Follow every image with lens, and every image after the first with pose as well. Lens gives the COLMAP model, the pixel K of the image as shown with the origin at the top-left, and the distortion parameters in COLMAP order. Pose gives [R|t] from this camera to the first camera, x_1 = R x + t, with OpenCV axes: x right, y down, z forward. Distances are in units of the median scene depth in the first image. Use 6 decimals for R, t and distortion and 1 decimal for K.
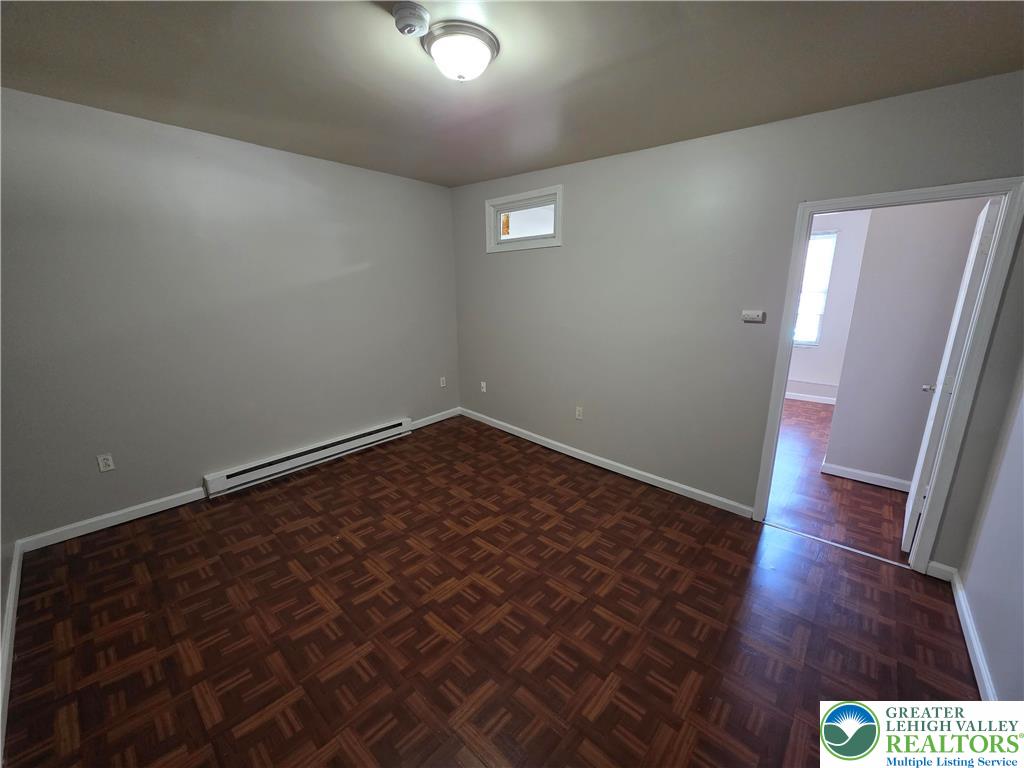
lens RADIAL K [[406.5, 0, 512.0], [0, 406.5, 385.0], [0, 0, 1]] dist [0.001319, -0.000072]
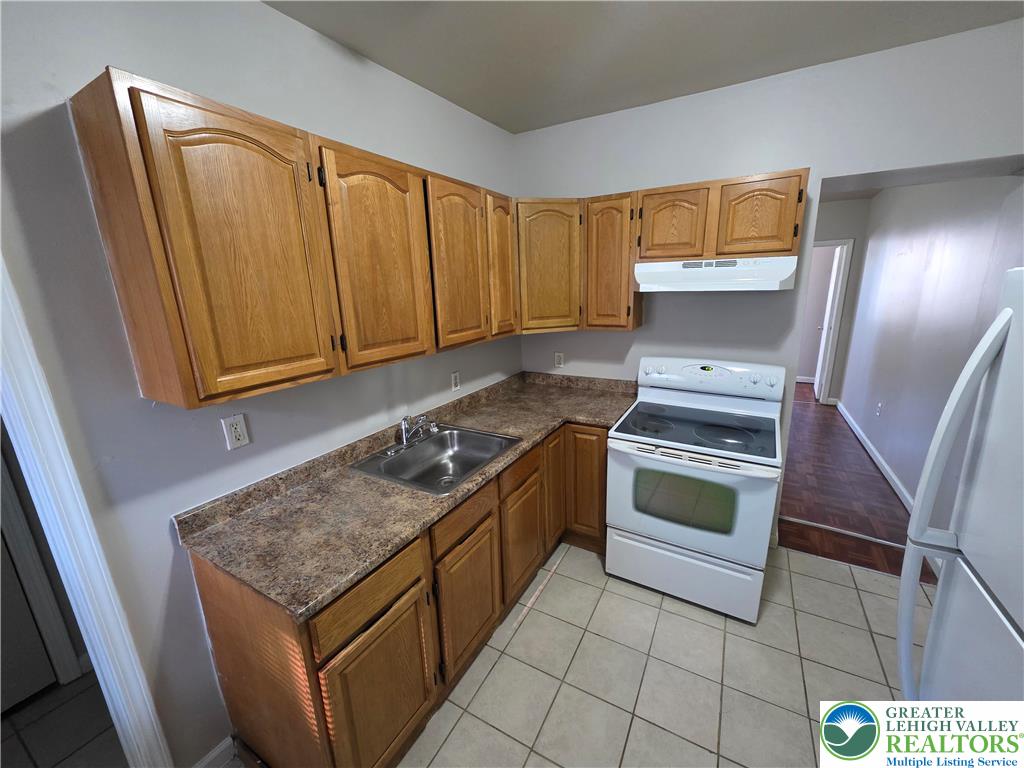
lens RADIAL K [[406.5, 0, 514.3], [0, 406.5, 386.0], [0, 0, 1]] dist [0.001319, -0.000072]
pose [[0.980950, -0.071038, 0.180806, -1.121421], [0.069882, 0.997474, 0.012766, 0.201734], [-0.181256, 0.000112, 0.983436, -0.940738]]
